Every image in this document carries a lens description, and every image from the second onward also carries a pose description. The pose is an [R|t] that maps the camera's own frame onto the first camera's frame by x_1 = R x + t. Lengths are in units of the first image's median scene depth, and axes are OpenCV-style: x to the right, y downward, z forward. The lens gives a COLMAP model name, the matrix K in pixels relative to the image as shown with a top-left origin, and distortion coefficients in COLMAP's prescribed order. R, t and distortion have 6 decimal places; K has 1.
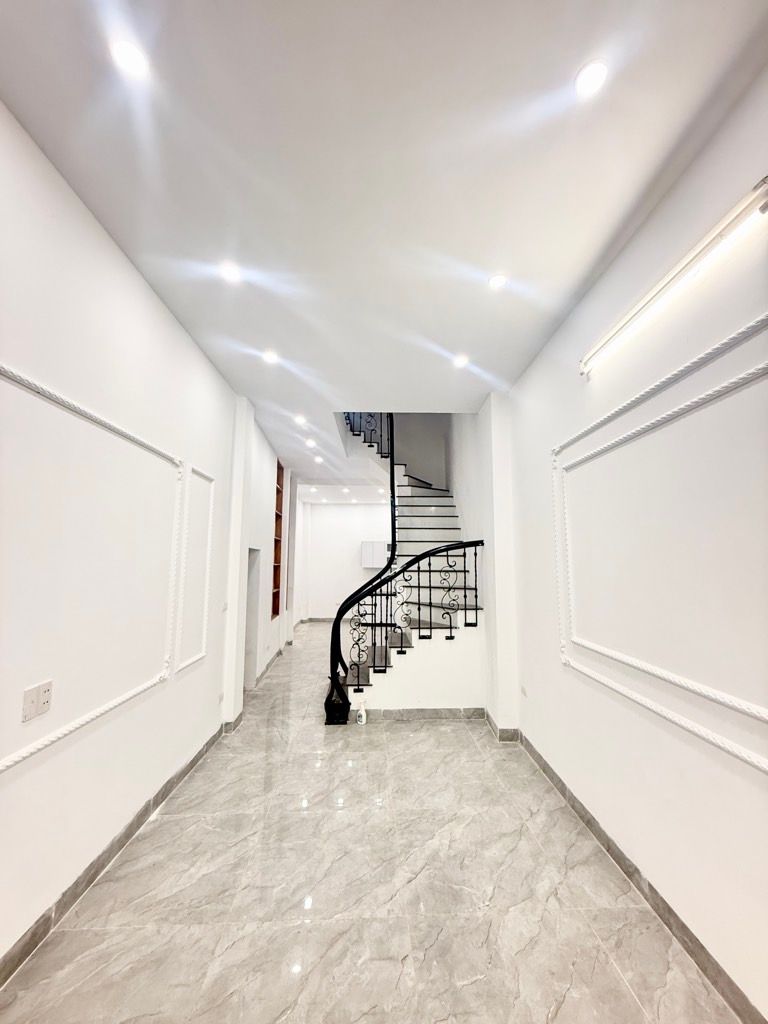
lens RADIAL K [[405.1, 0, 381.3], [0, 405.1, 512.6], [0, 0, 1]] dist [-0.001290, 0.000353]
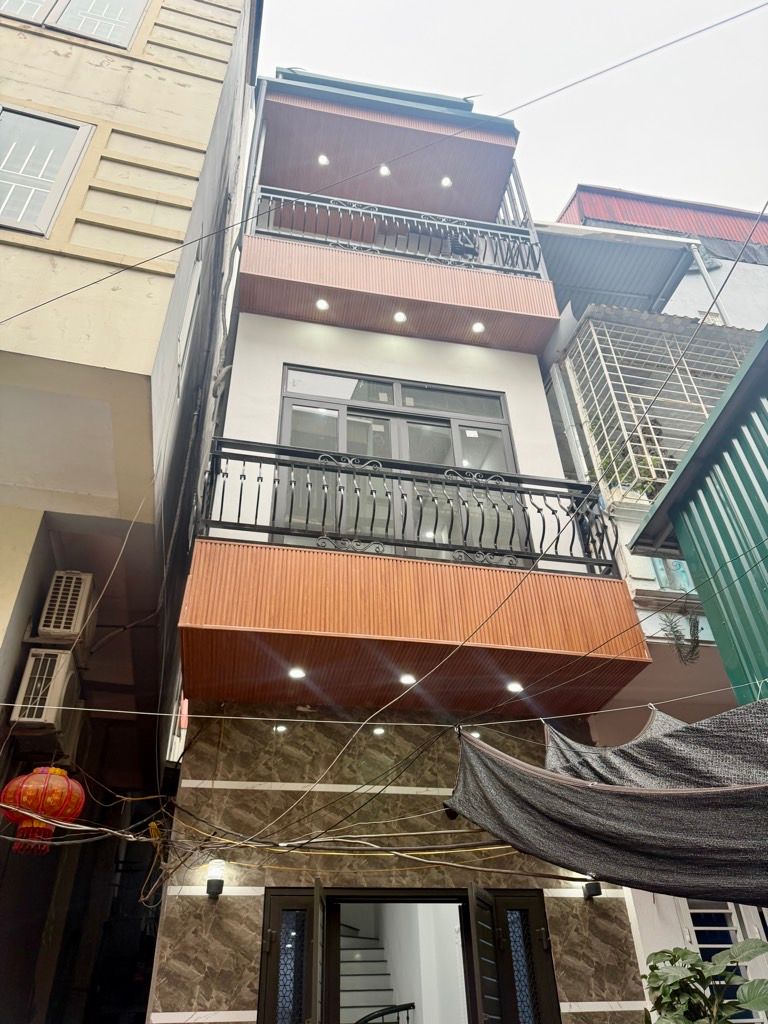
lens RADIAL K [[721.2, 0, 385.5], [0, 721.2, 515.5], [0, 0, 1]] dist [0.031434, -0.032198]
pose [[0.979731, 0.096469, 0.175559, -0.279394], [0.004650, 0.865215, -0.501379, -0.082537], [-0.200264, 0.492033, 0.847230, -1.220178]]
